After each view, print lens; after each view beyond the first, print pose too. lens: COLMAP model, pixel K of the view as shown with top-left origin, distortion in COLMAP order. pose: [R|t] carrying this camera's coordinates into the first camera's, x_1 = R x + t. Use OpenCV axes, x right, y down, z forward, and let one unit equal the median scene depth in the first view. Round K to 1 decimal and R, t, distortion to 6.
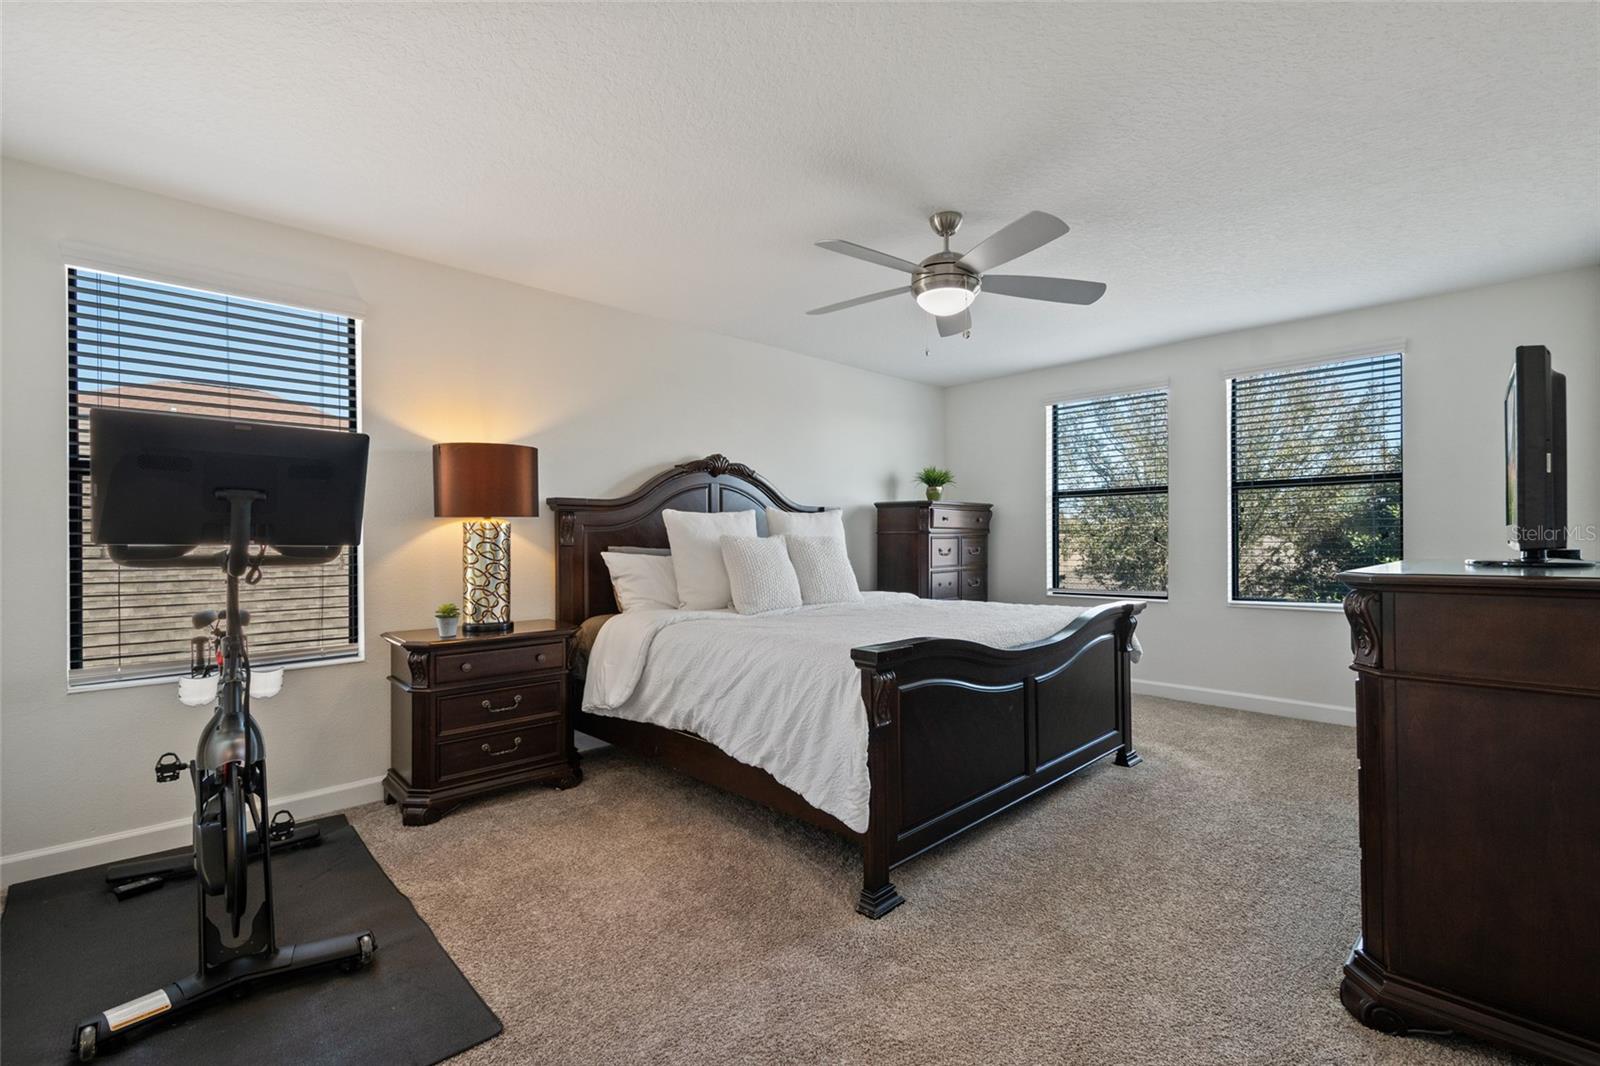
lens RADIAL K [[715.3, 0, 800.0], [0, 715.3, 533.0], [0, 0, 1]] dist [-0.000761, -0.000036]
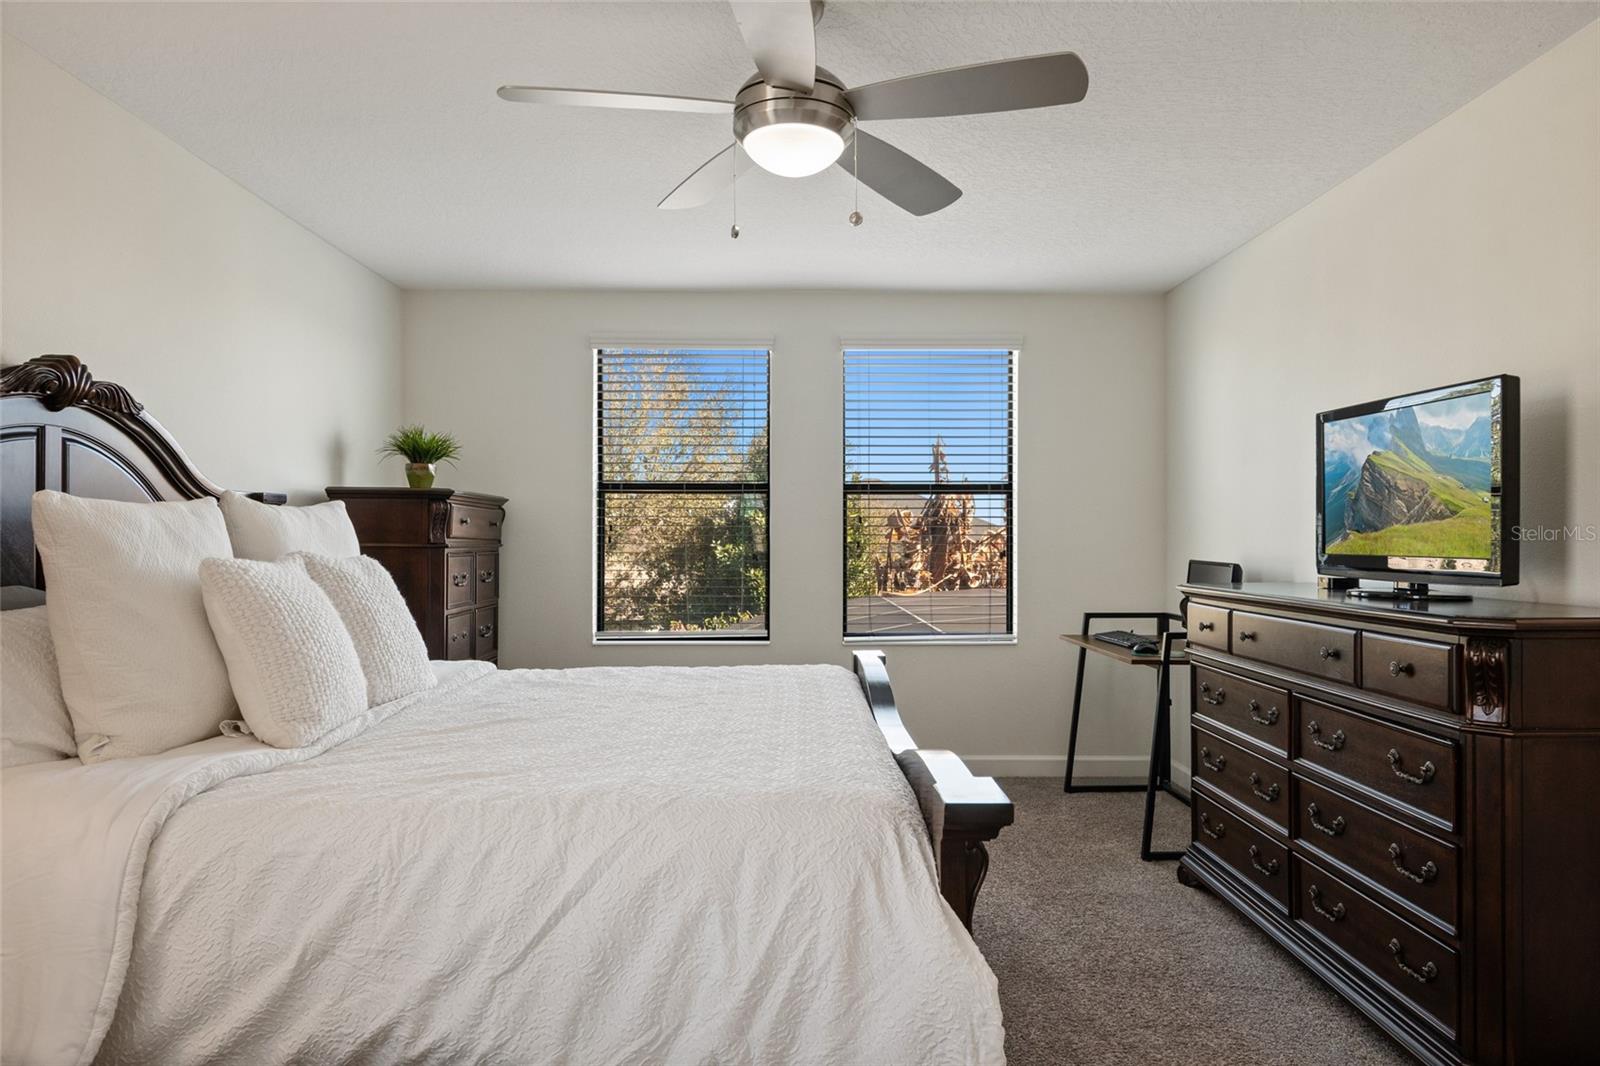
lens RADIAL K [[1040.4, 0, 800.0], [0, 1040.4, 533.0], [0, 0, 1]] dist [0.002737, -0.000417]
pose [[0.681676, 0.012368, 0.731549, -0.262467], [-0.010420, 0.999920, -0.007195, -0.009399], [-0.731580, -0.002718, 0.681750, 0.291440]]
